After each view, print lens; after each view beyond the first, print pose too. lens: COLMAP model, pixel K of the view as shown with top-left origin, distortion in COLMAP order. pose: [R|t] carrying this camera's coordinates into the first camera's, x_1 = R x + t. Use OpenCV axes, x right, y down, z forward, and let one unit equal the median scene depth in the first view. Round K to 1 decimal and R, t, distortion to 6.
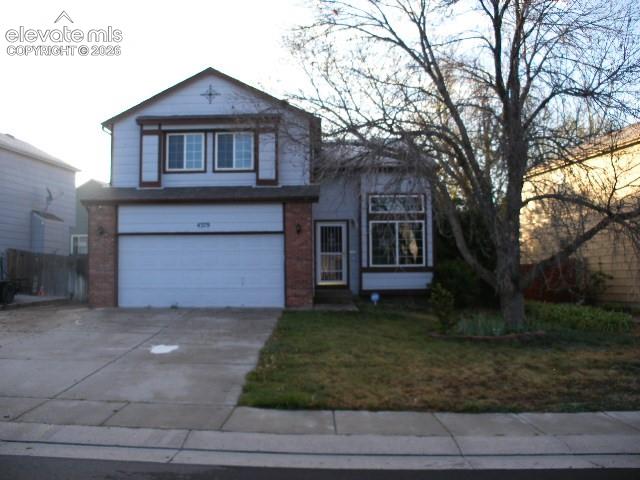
lens RADIAL K [[675.3, 0, 314.3], [0, 675.3, 234.8], [0, 0, 1]] dist [-0.135259, 0.000000]
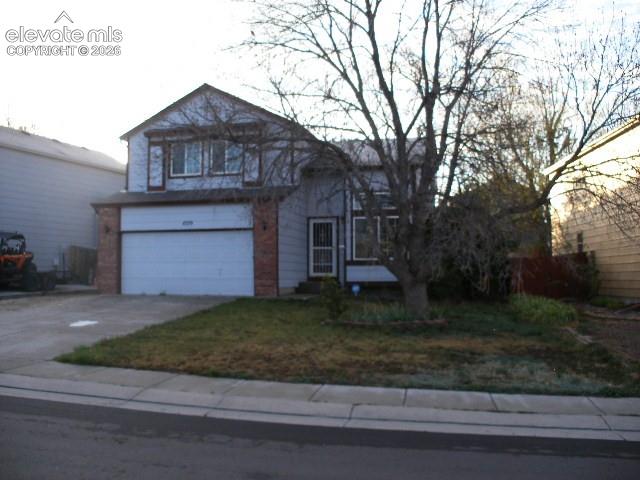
lens RADIAL K [[675.3, 0, 323.6], [0, 675.3, 240.4], [0, 0, 1]] dist [-0.135259, 0.000000]
pose [[0.974024, -0.007137, -0.226330, 0.294572], [0.010038, 0.999882, 0.011669, 0.003471], [0.226220, -0.013638, 0.973981, -0.058735]]
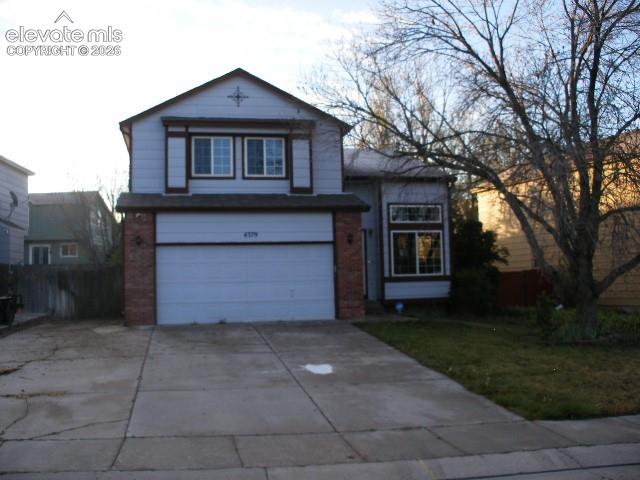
lens RADIAL K [[675.3, 0, 317.4], [0, 675.3, 240.7], [0, 0, 1]] dist [-0.135259, 0.000000]
pose [[0.975205, -0.001058, 0.221302, -0.260006], [0.001806, 0.999993, -0.003174, -0.002579], [-0.221297, 0.003495, 0.975200, 0.051819]]
